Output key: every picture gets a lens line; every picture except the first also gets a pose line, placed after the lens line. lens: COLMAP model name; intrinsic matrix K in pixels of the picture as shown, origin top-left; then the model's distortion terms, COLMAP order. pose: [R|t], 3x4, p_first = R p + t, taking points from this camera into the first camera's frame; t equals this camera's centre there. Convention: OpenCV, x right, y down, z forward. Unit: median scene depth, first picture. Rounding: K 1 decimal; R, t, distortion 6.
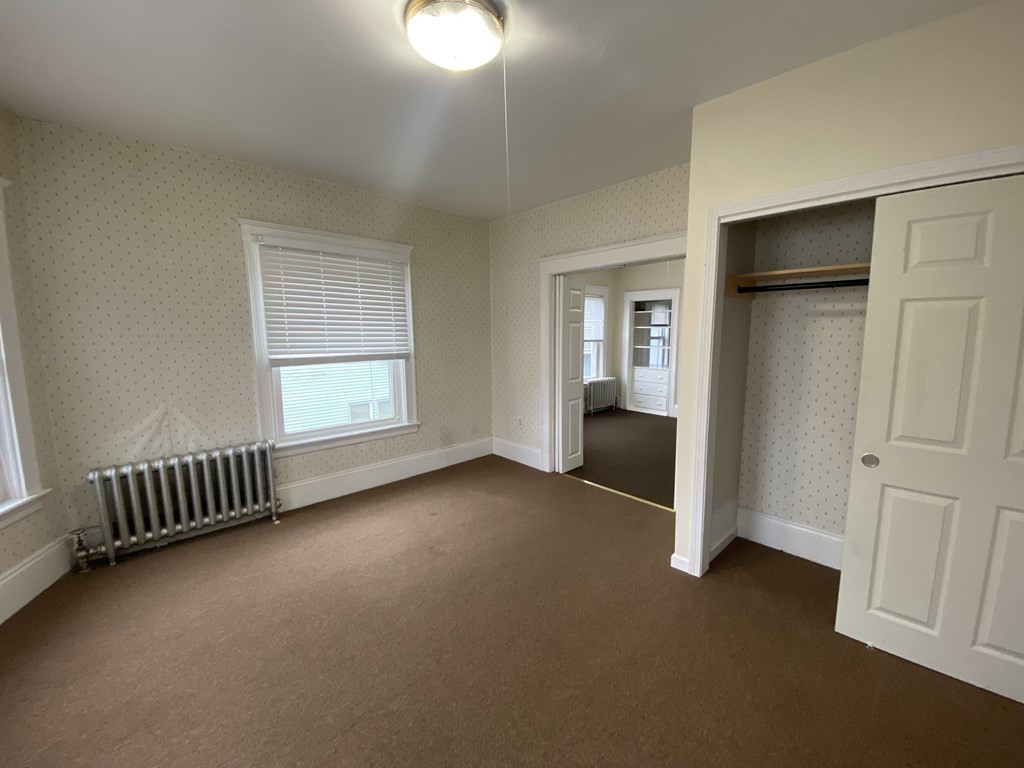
lens RADIAL K [[413.1, 0, 511.3], [0, 413.1, 387.0], [0, 0, 1]] dist [0.023428, -0.022523]
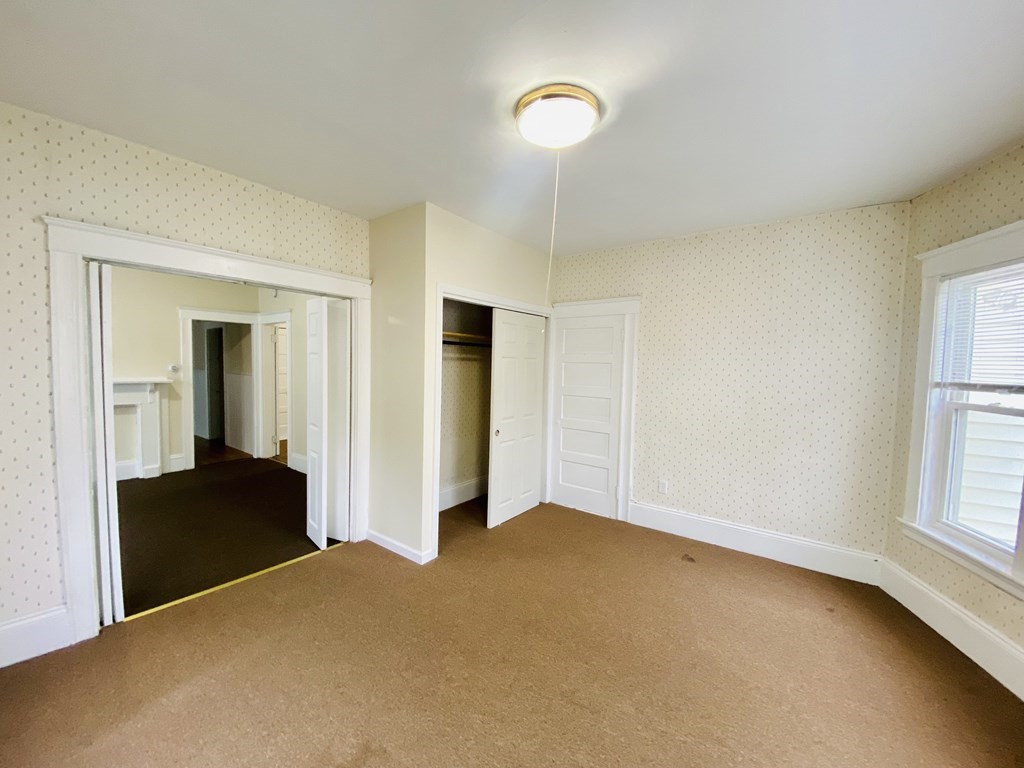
lens RADIAL K [[413.1, 0, 511.3], [0, 413.1, 387.0], [0, 0, 1]] dist [0.023428, -0.022523]
pose [[-0.192840, -0.061075, 0.979328, -0.282513], [0.101097, 0.991513, 0.081742, -0.052463], [-0.976008, 0.114770, -0.185028, 0.316541]]
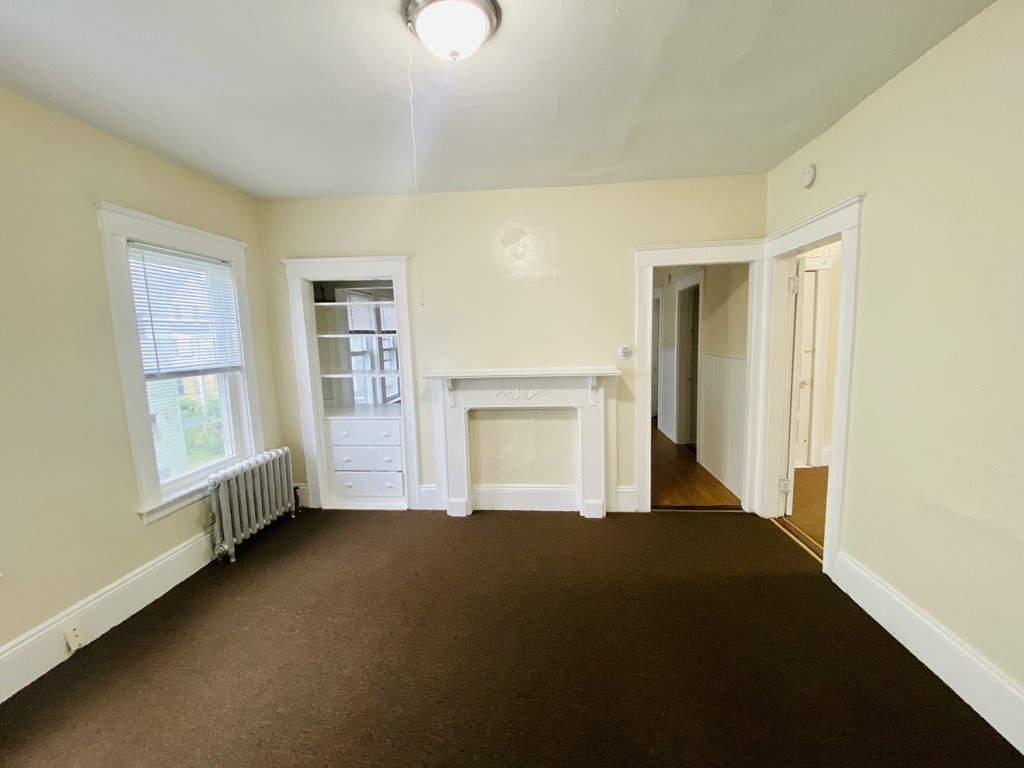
lens RADIAL K [[413.1, 0, 511.3], [0, 413.1, 387.0], [0, 0, 1]] dist [0.023428, -0.022523]
pose [[0.738800, -0.101803, 0.666191, 0.137094], [0.115350, 0.993039, 0.023828, -0.070628], [-0.663979, 0.059241, 0.745401, 0.498854]]
